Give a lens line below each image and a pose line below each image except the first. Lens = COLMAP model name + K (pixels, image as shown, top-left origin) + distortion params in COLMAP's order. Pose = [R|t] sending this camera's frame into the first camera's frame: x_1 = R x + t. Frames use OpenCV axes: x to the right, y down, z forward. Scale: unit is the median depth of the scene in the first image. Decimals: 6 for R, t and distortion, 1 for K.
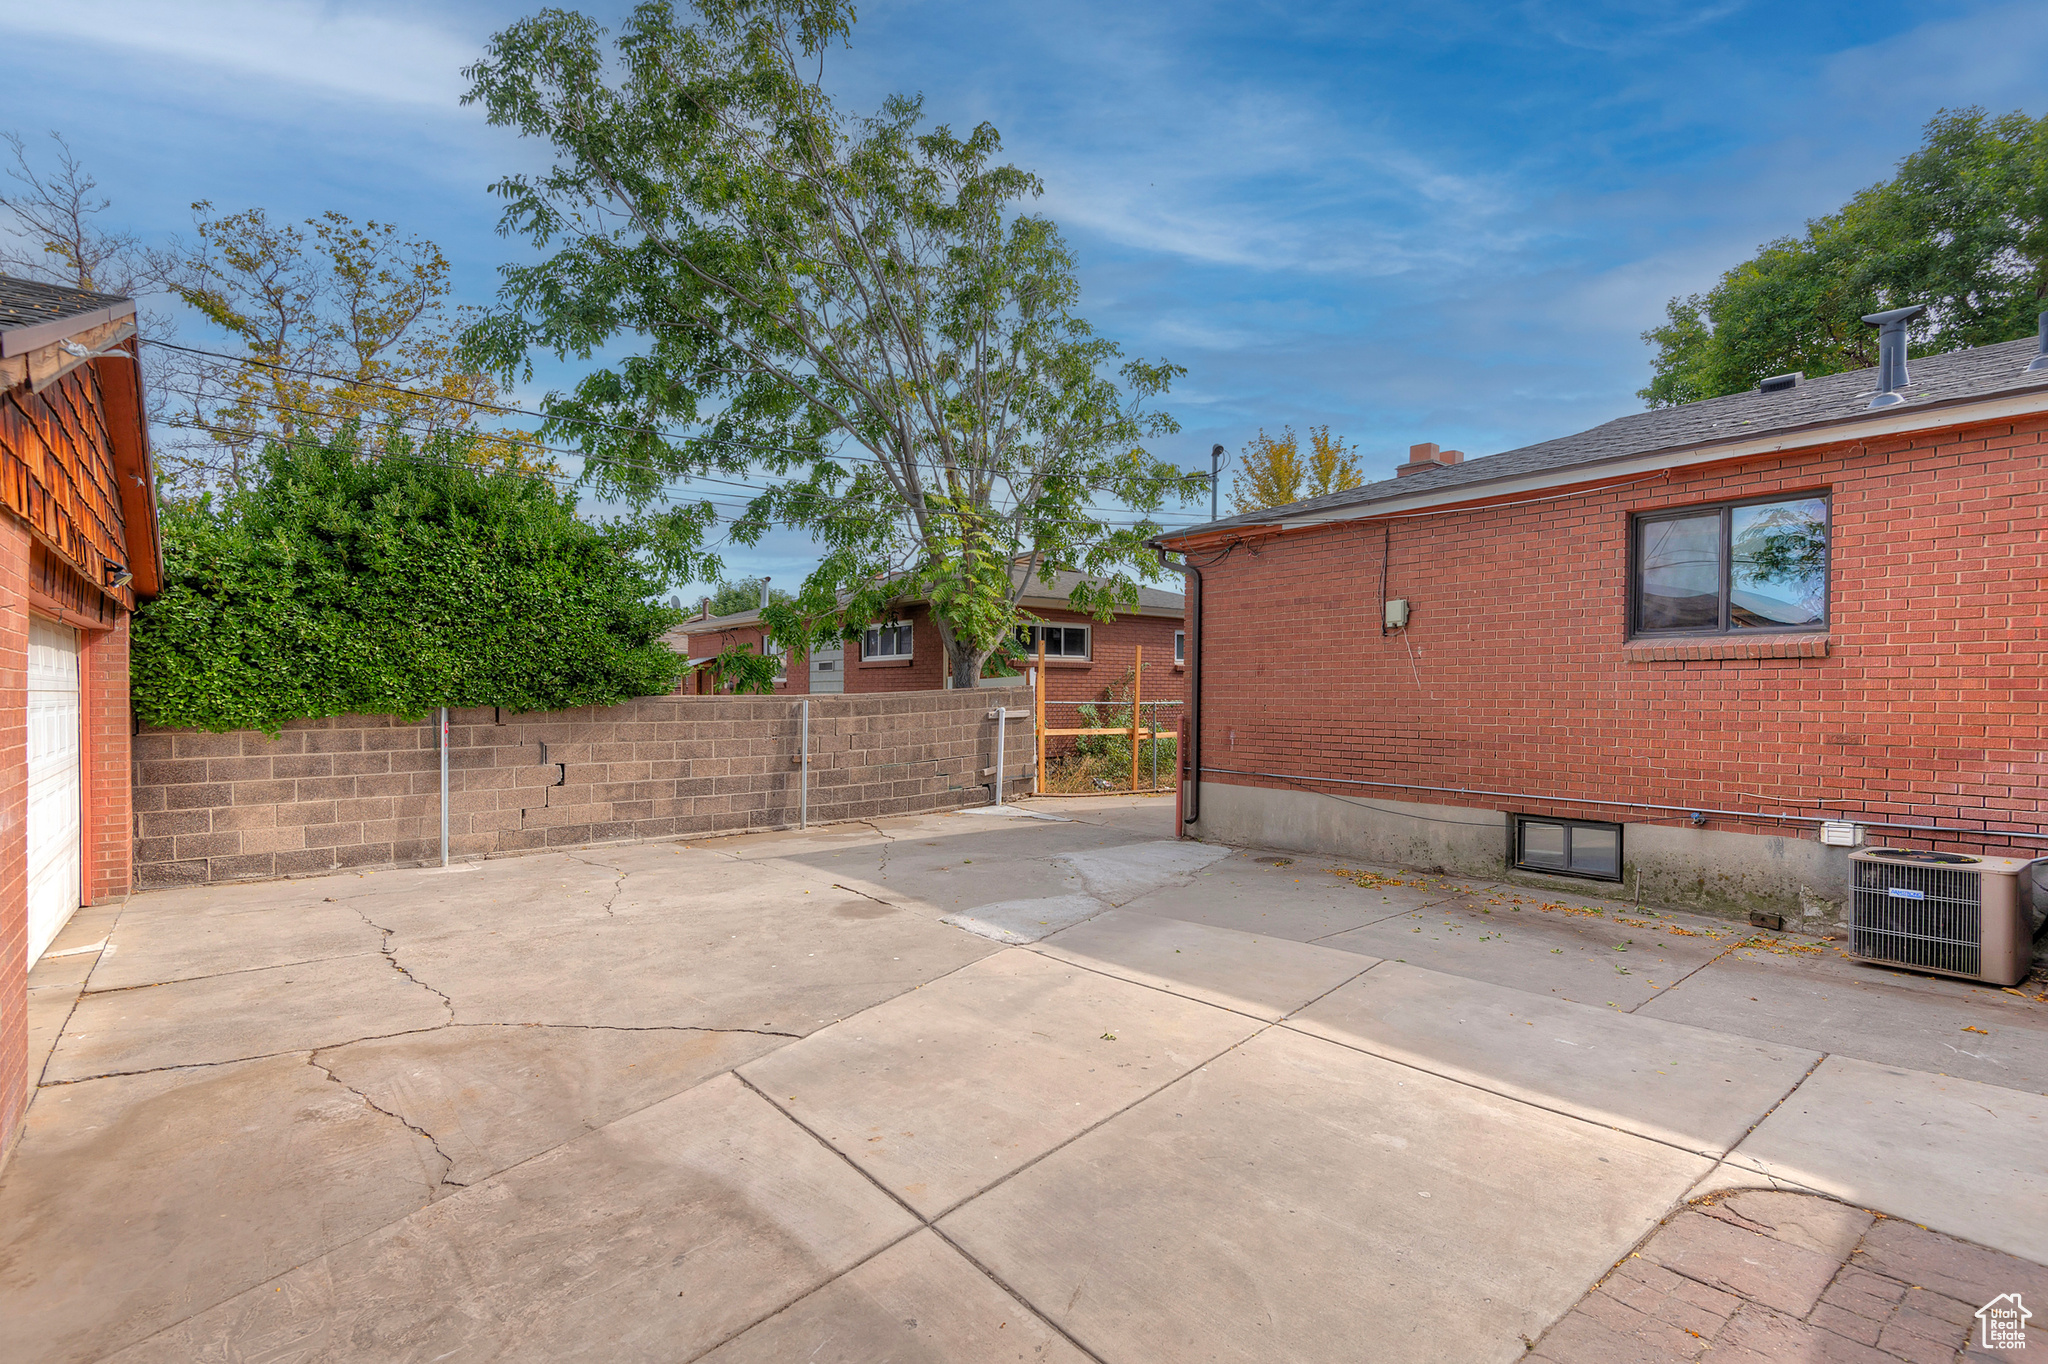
lens RADIAL K [[957.3, 0, 1024.0], [0, 957.3, 682.0], [0, 0, 1]] dist [0.023420, -0.015607]
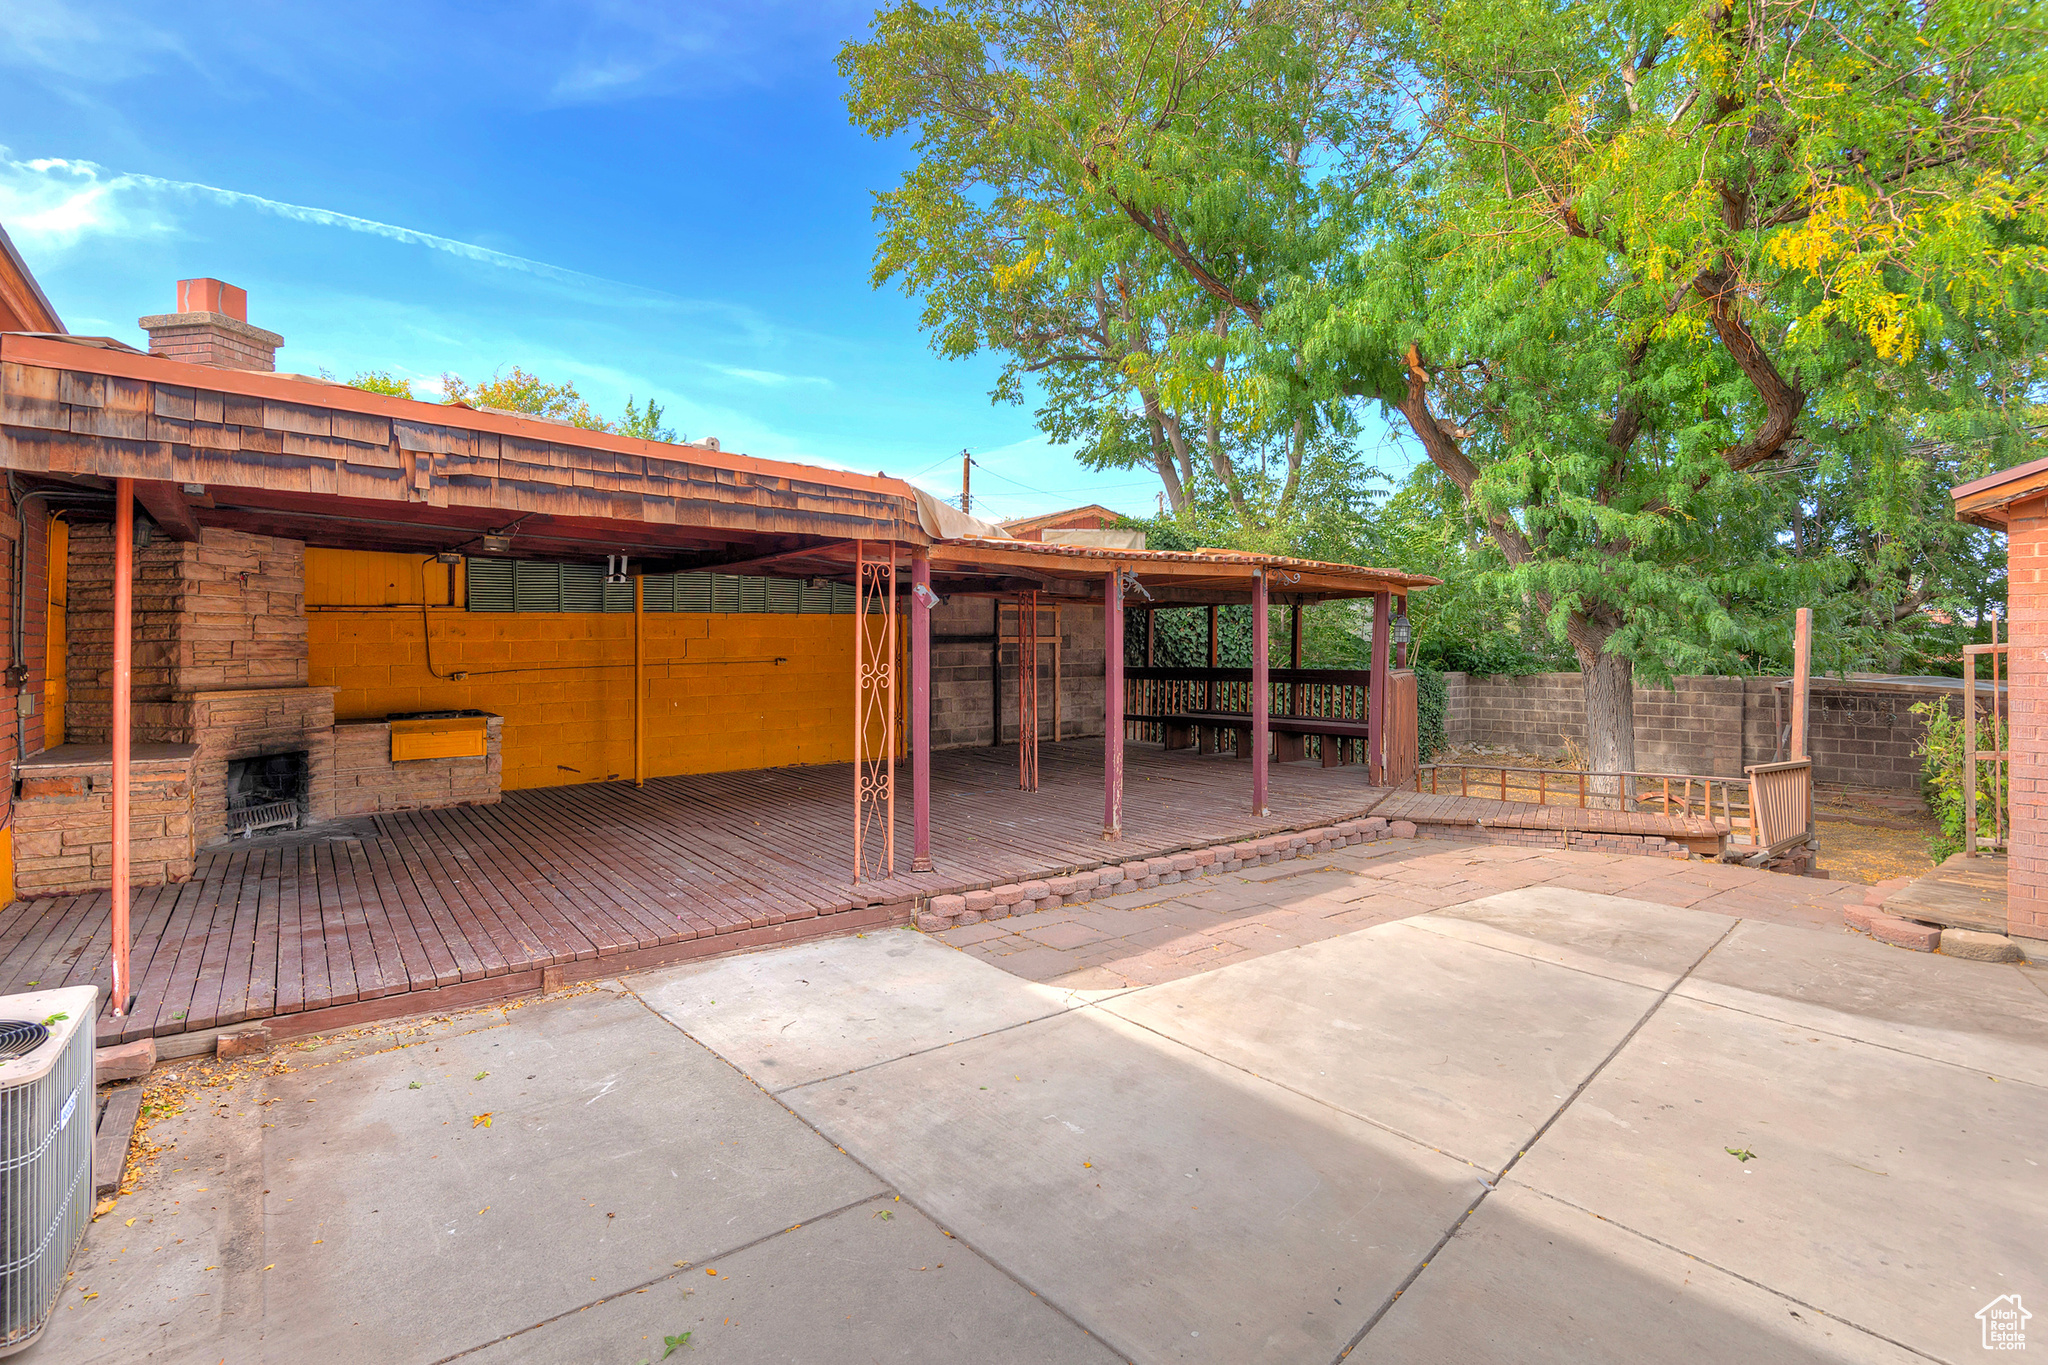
lens RADIAL K [[1024.9, 0, 1022.0], [0, 1024.9, 627.5], [0, 0, 1]] dist [0.027158, -0.025610]
pose [[-0.999822, 0.003363, 0.018586, 0.628505], [0.002836, 0.999596, -0.028280, 0.027787], [-0.018673, -0.028222, -0.999427, 1.904788]]
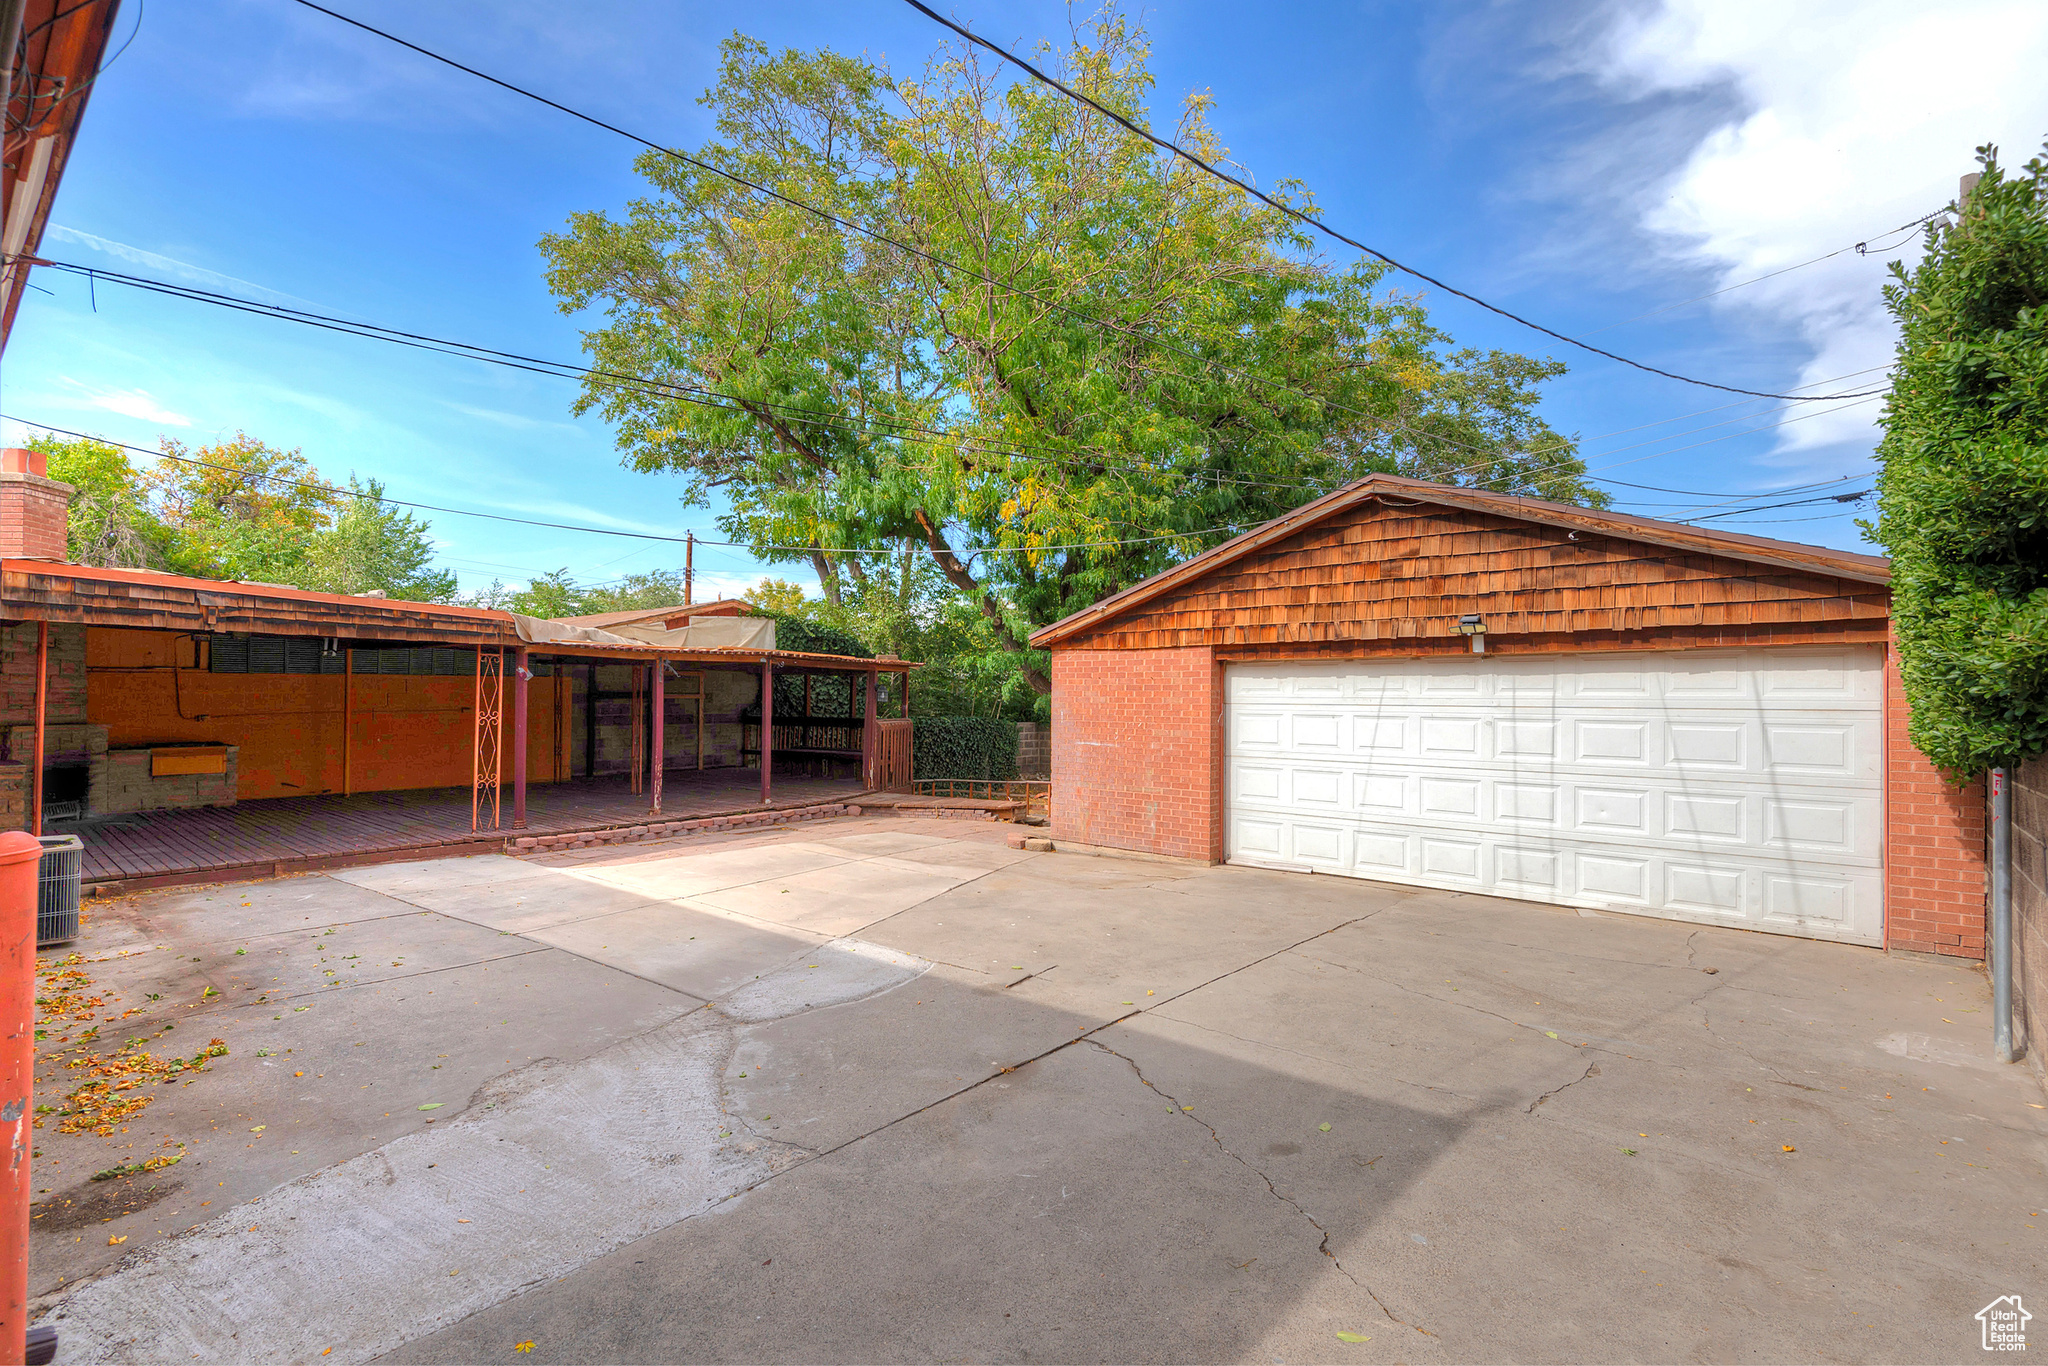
lens RADIAL K [[957.3, 0, 1024.0], [0, 957.3, 683.0], [0, 0, 1]] dist [0.023420, -0.015607]
pose [[-0.976885, -0.012456, -0.213401, 0.036687], [-0.006664, 0.999590, -0.027836, 0.024296], [0.213660, -0.025771, -0.976568, 3.182245]]
